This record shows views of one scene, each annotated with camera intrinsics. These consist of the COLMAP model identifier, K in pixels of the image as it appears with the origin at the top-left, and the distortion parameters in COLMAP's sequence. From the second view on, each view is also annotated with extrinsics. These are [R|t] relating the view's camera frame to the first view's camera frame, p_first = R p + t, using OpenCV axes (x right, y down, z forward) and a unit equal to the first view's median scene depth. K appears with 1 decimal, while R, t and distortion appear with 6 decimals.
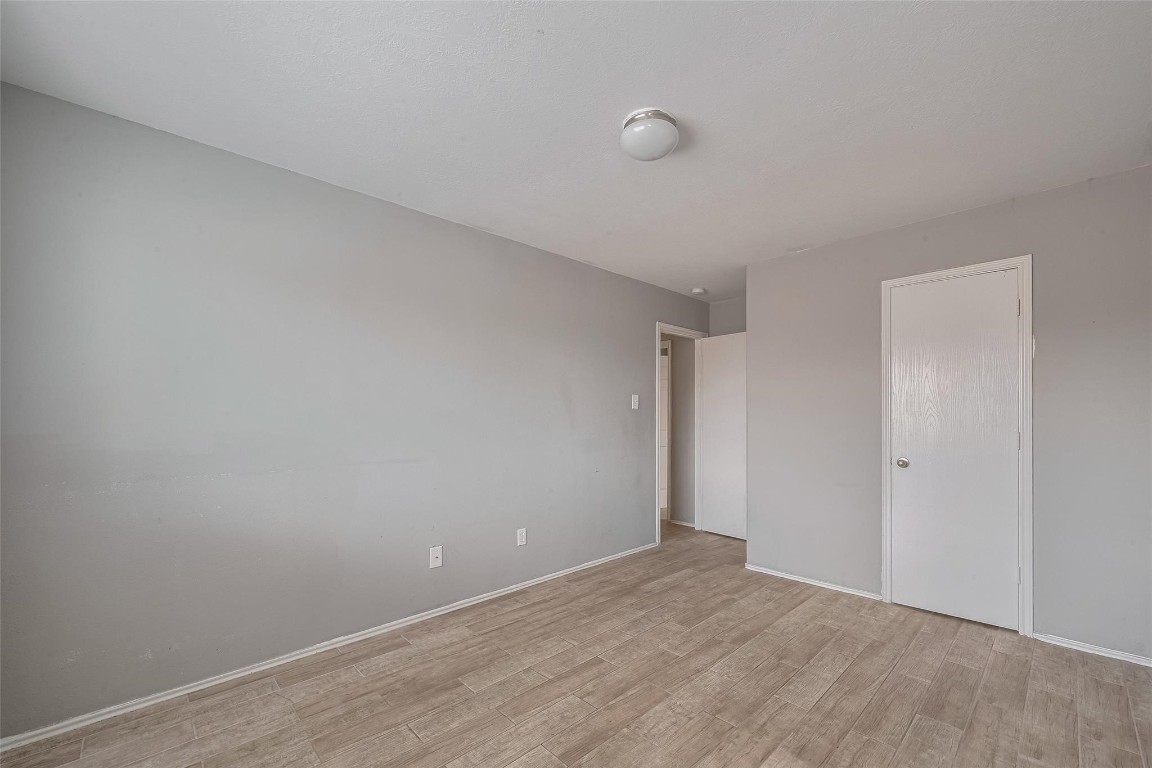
lens RADIAL K [[465.5, 0, 579.3], [0, 465.5, 412.3], [0, 0, 1]] dist [-0.001060, -0.000045]
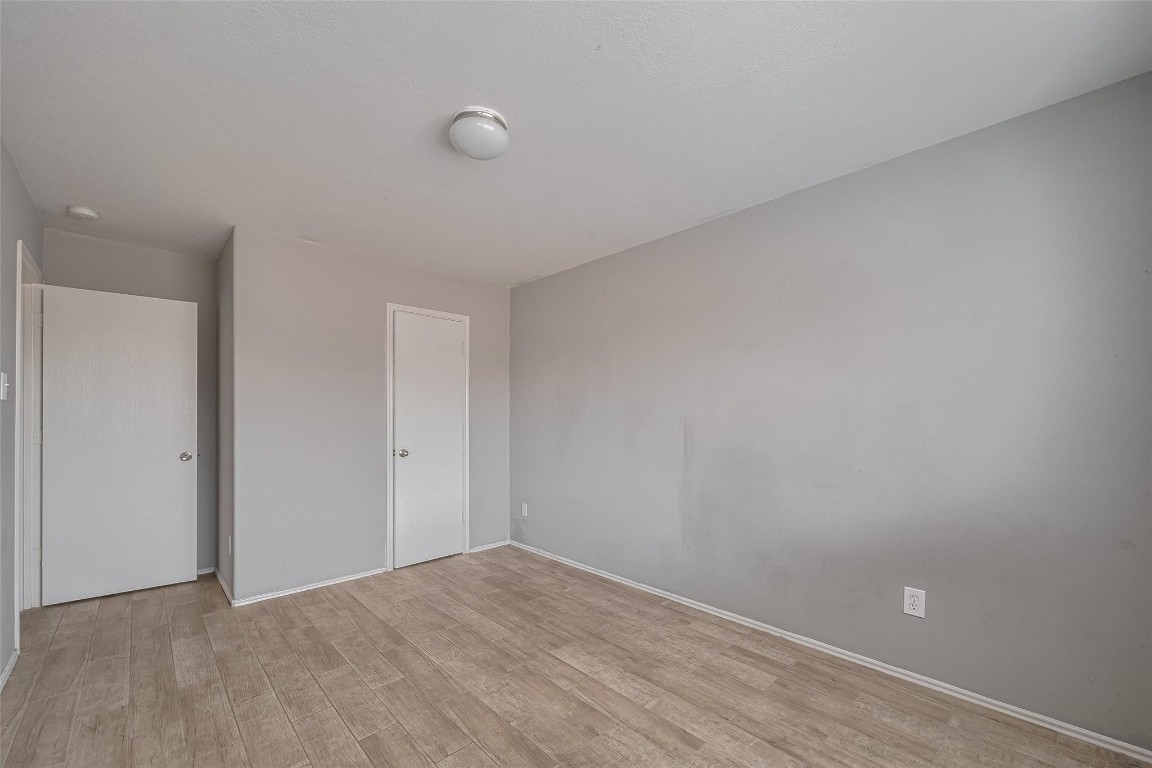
lens RADIAL K [[465.5, 0, 585.5], [0, 465.5, 418.4], [0, 0, 1]] dist [-0.001060, -0.000045]
pose [[0.002083, -0.004643, 0.999987, -0.610239], [-0.009883, 0.999940, 0.004664, 0.004173], [-0.999949, -0.009892, 0.002037, 0.561749]]
